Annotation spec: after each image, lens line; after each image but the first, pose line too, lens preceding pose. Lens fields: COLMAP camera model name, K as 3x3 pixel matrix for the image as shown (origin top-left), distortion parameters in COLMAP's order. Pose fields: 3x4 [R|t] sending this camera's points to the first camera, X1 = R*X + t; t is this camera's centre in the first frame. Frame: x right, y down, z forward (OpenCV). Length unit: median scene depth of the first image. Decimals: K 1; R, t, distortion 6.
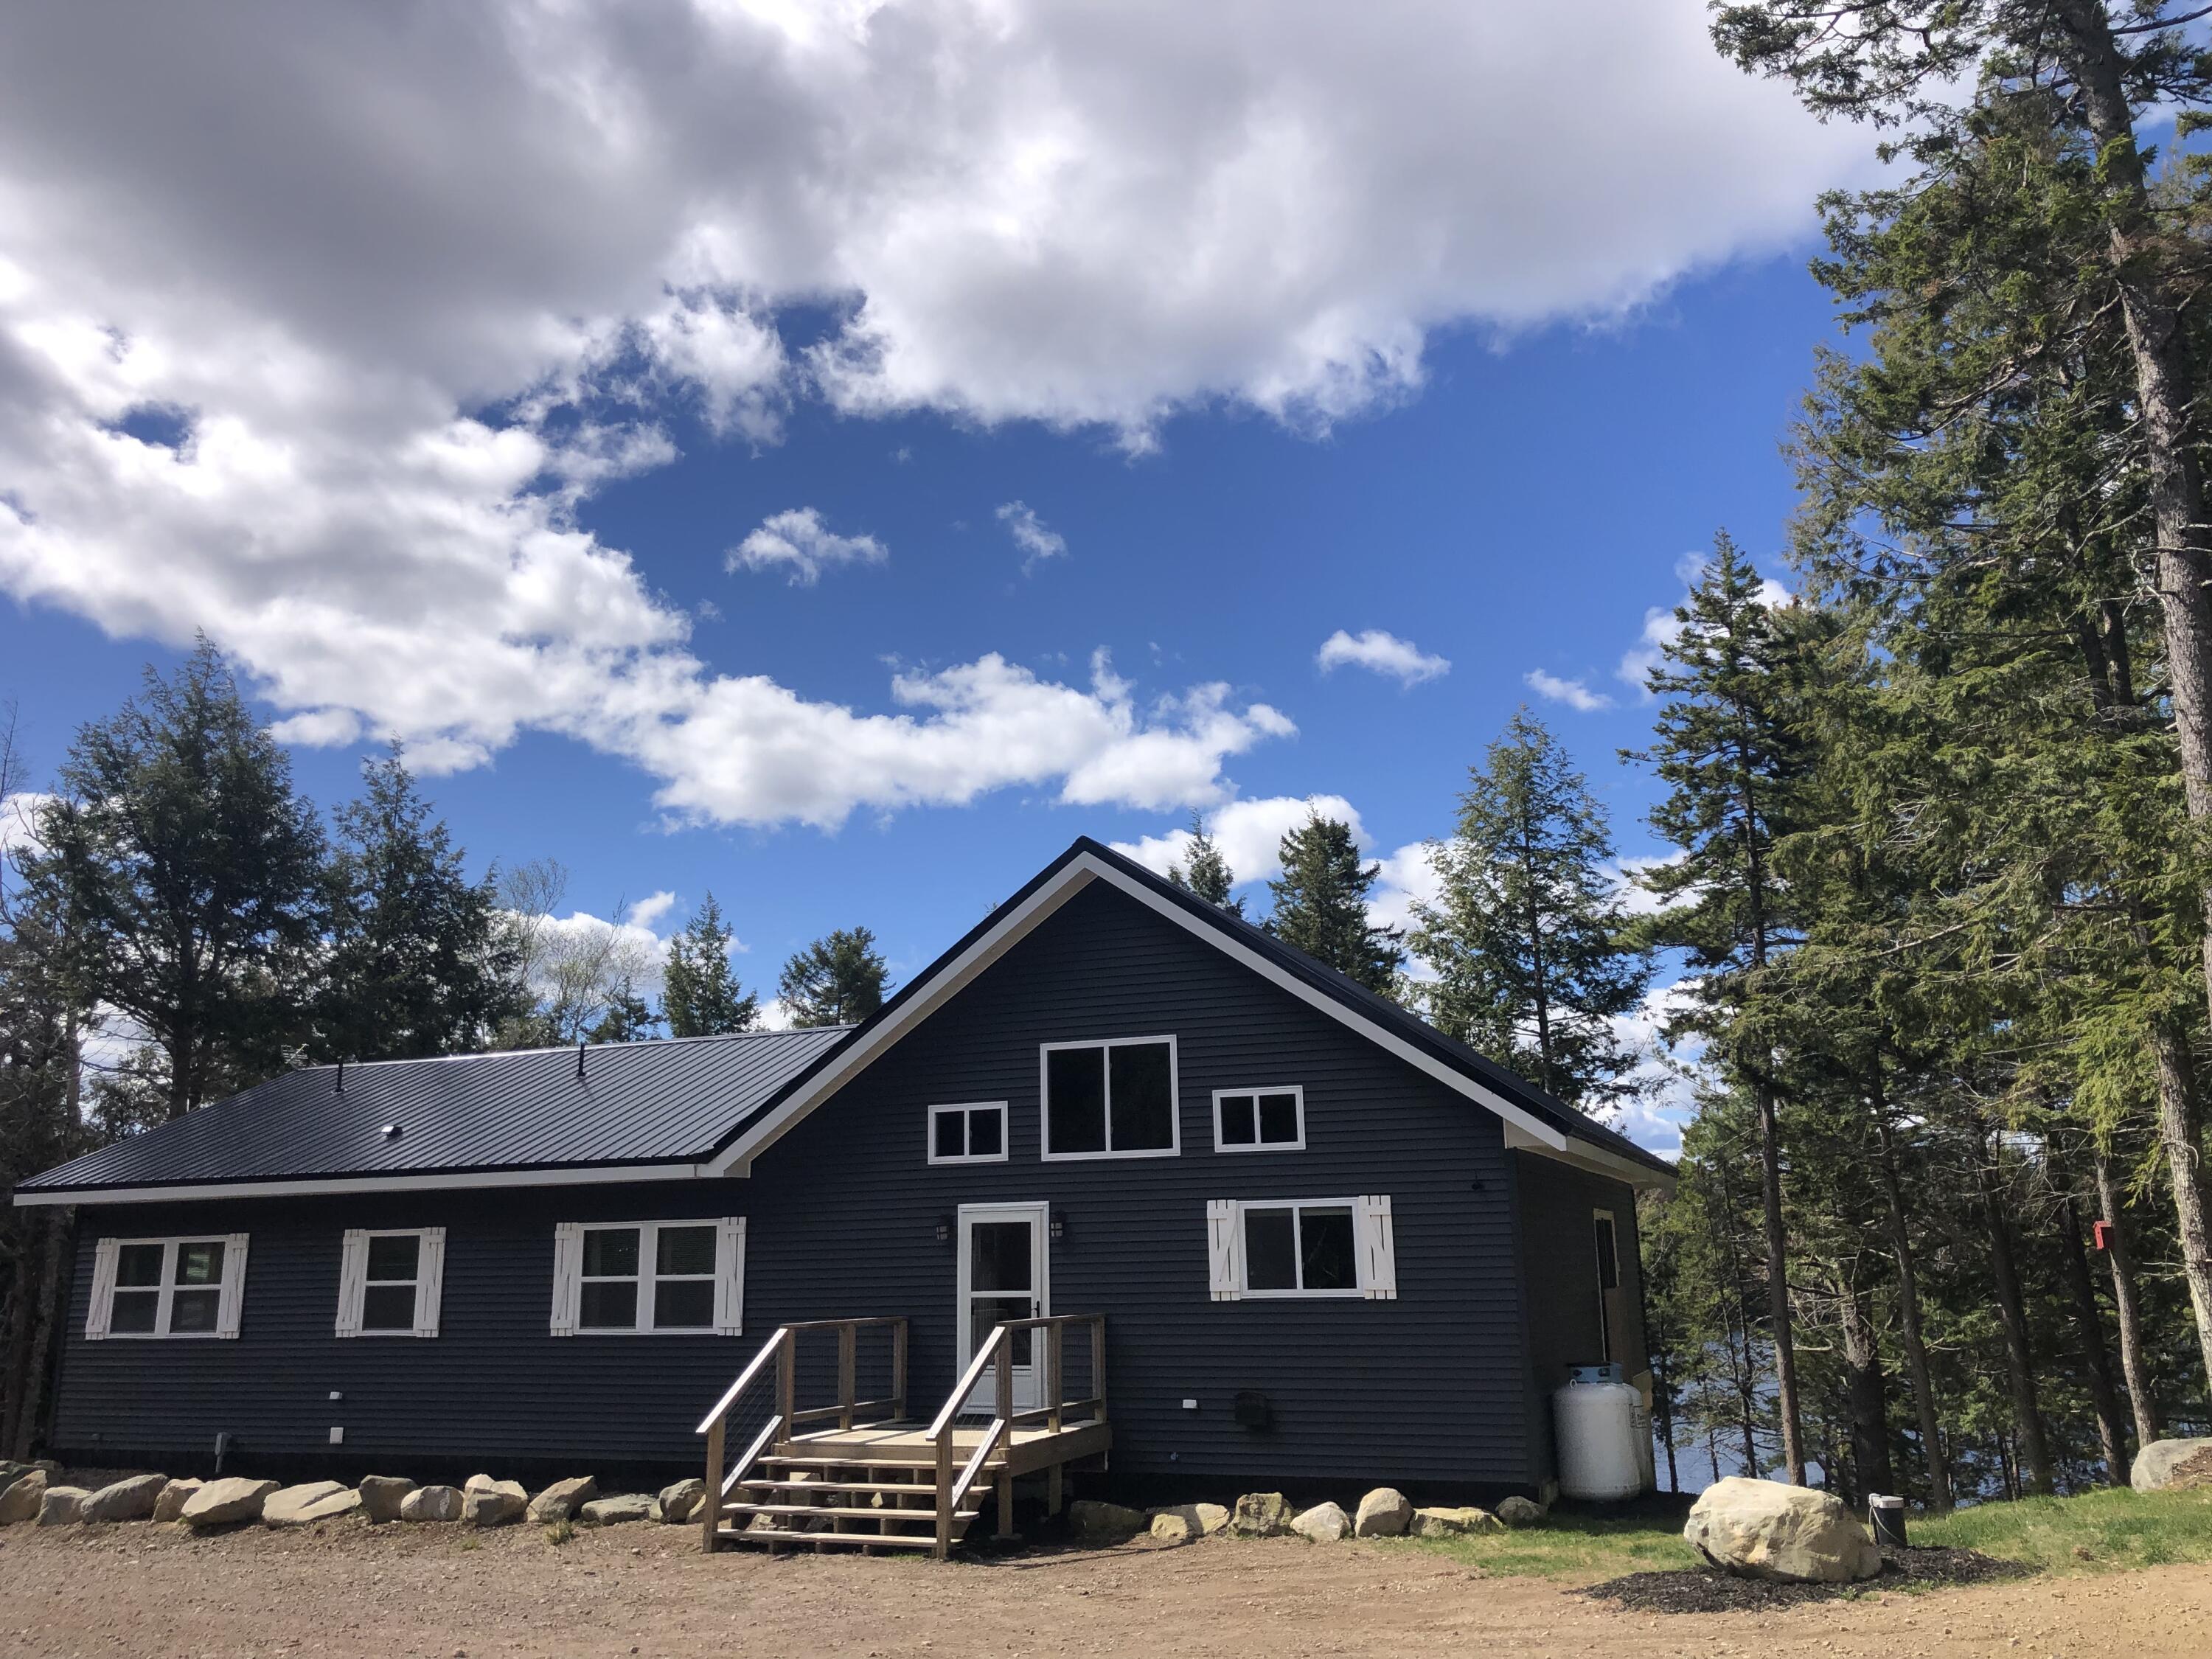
lens RADIAL K [[1837.6, 0, 1109.1], [0, 1837.6, 830.4], [0, 0, 1]] dist [0.002287, 0.004642]
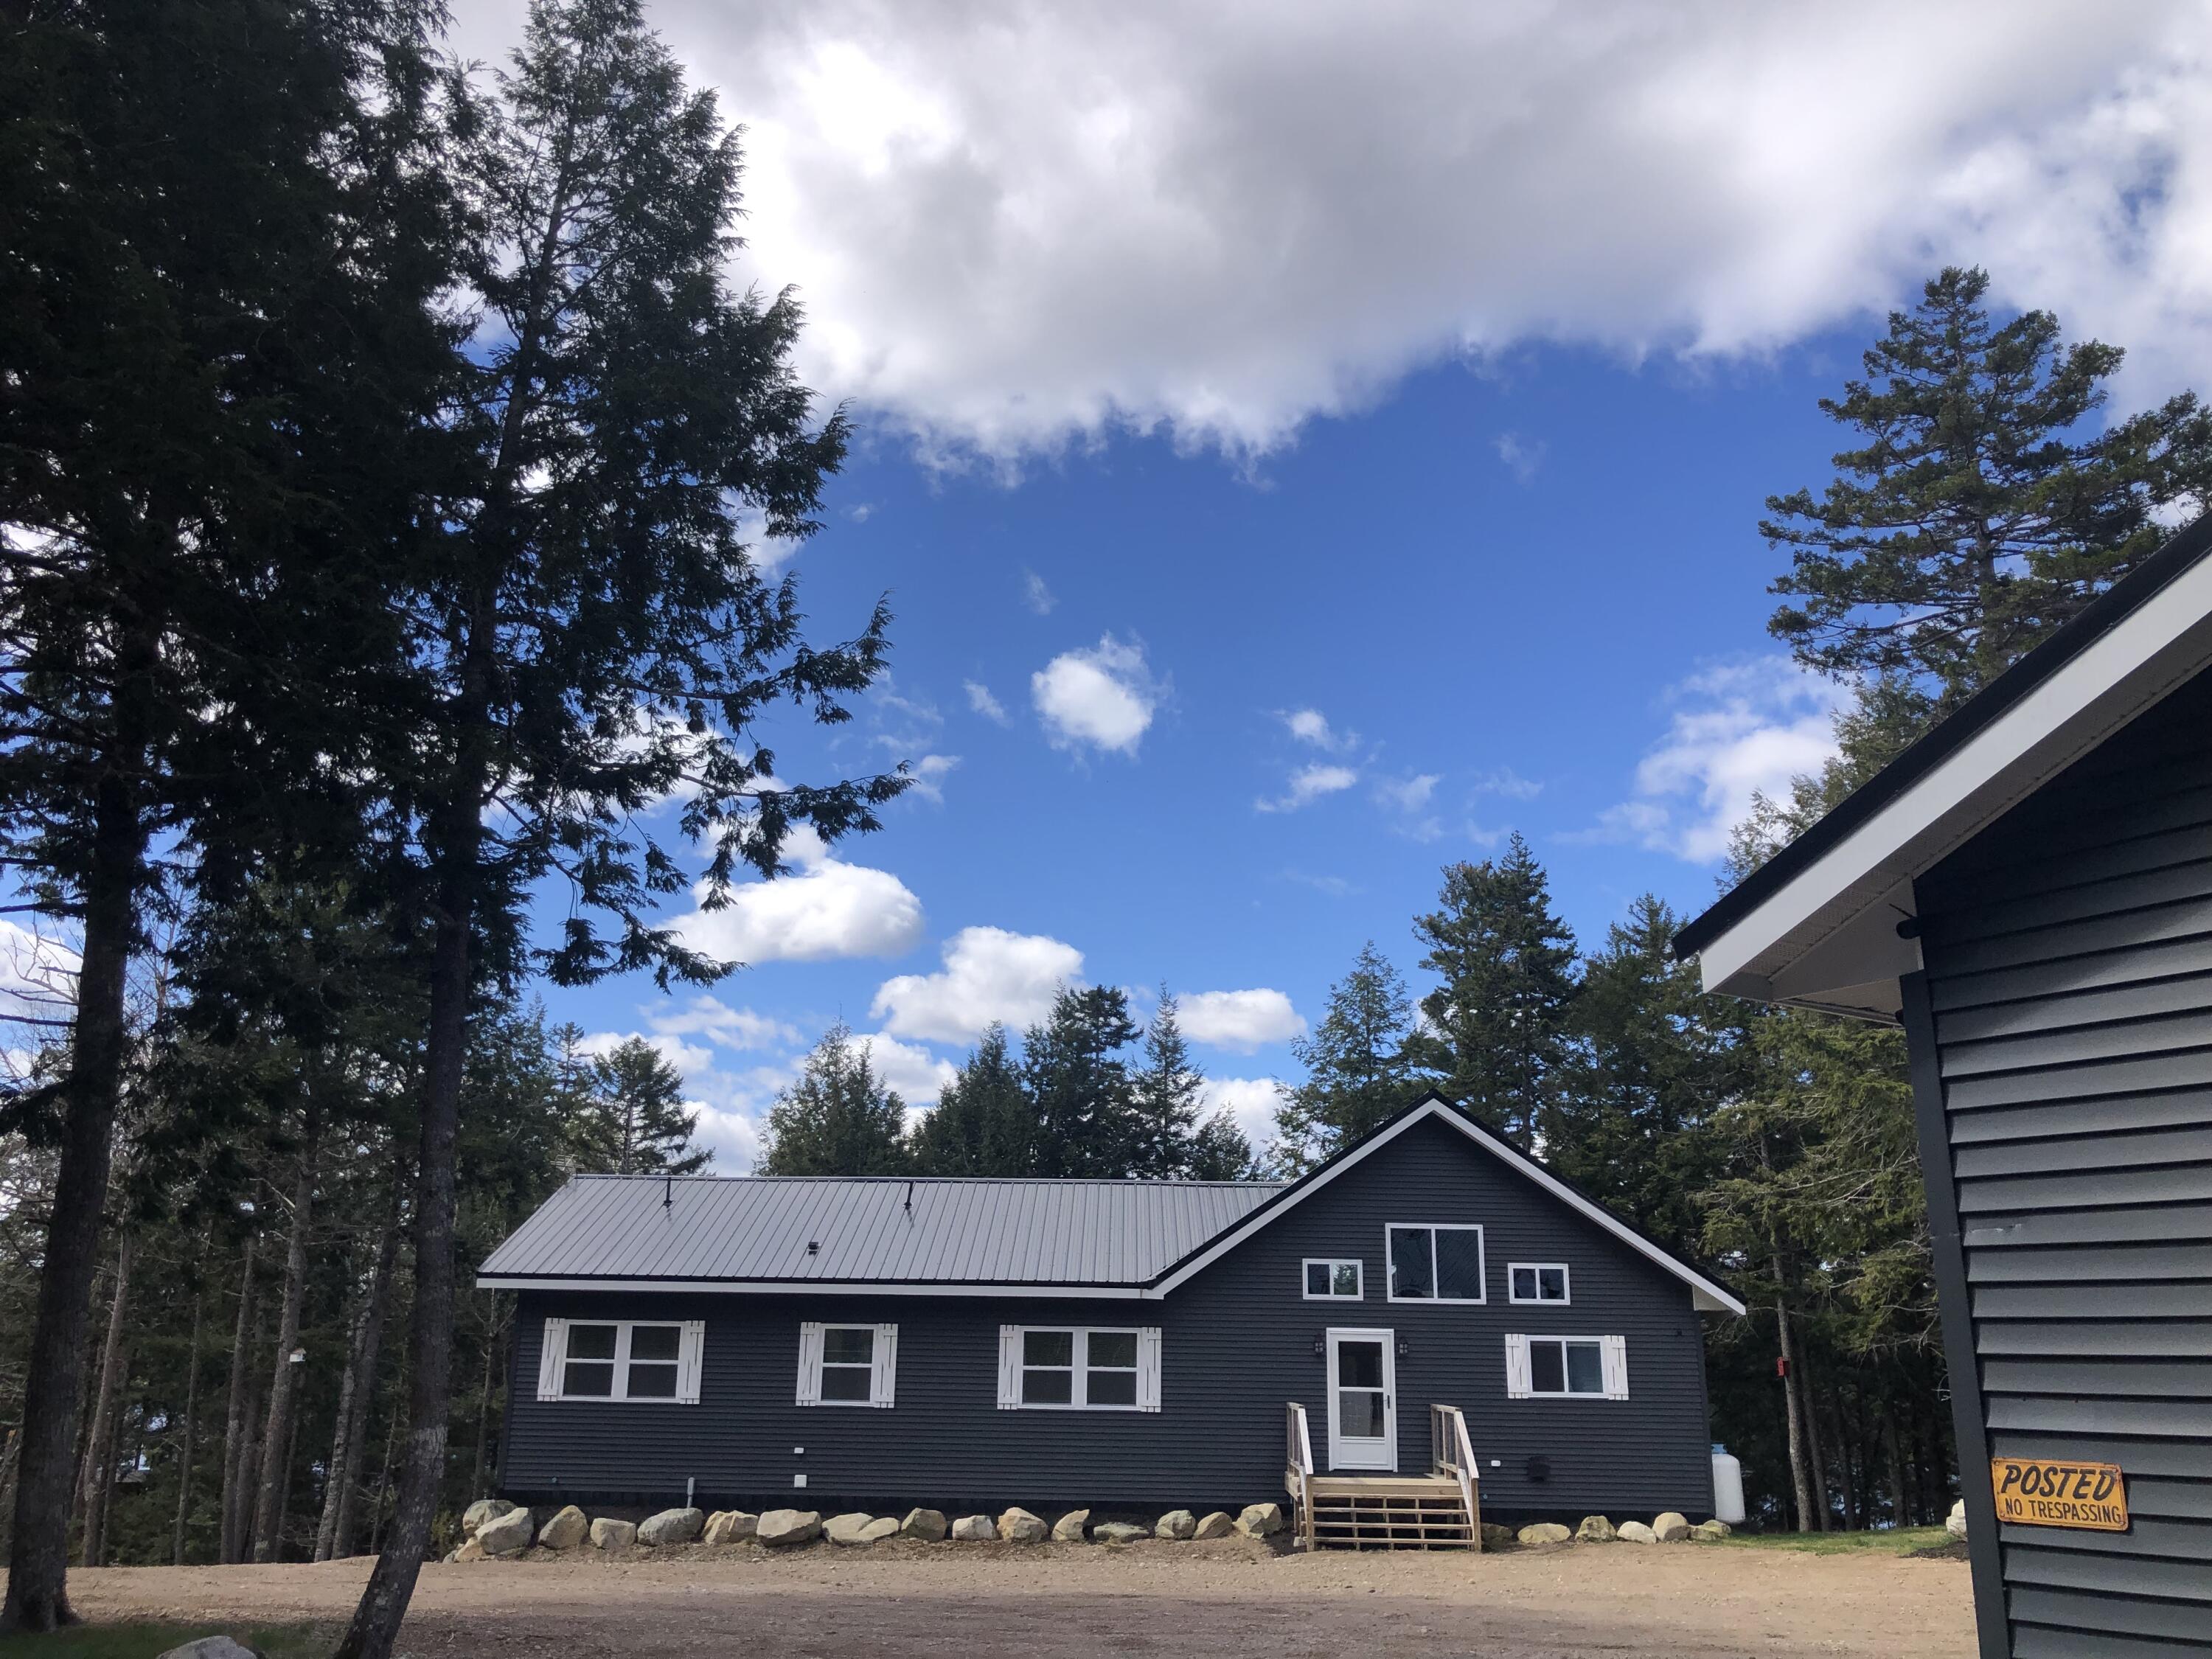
lens RADIAL K [[1837.6, 0, 1101.1], [0, 1837.6, 828.8], [0, 0, 1]] dist [0.002287, 0.004642]
pose [[0.929714, 0.137291, 0.341734, -0.820793], [-0.118642, 0.990101, -0.074997, -0.064599], [-0.348648, 0.029181, 0.936799, -0.350702]]
